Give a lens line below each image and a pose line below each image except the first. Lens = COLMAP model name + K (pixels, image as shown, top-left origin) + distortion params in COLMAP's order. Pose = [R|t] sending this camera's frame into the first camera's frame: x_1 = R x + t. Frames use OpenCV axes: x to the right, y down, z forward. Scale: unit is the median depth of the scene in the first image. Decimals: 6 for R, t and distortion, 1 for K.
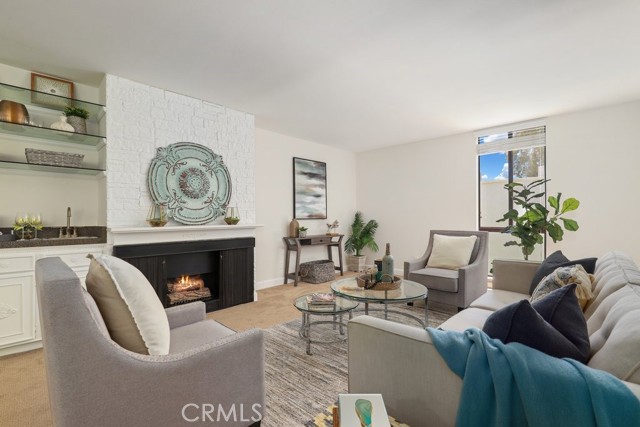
lens RADIAL K [[295.5, 0, 317.6], [0, 295.5, 214.6], [0, 0, 1]] dist [-0.014191, 0.004445]
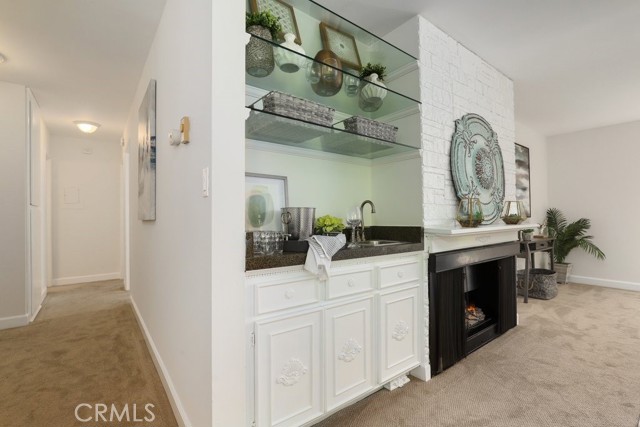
lens RADIAL K [[295.5, 0, 323.3], [0, 295.5, 215.6], [0, 0, 1]] dist [-0.014191, 0.004445]
pose [[0.988355, -0.005987, -0.152048, -0.731067], [0.006188, 0.999980, 0.000853, 0.008935], [0.152040, -0.001784, 0.988373, 0.215610]]
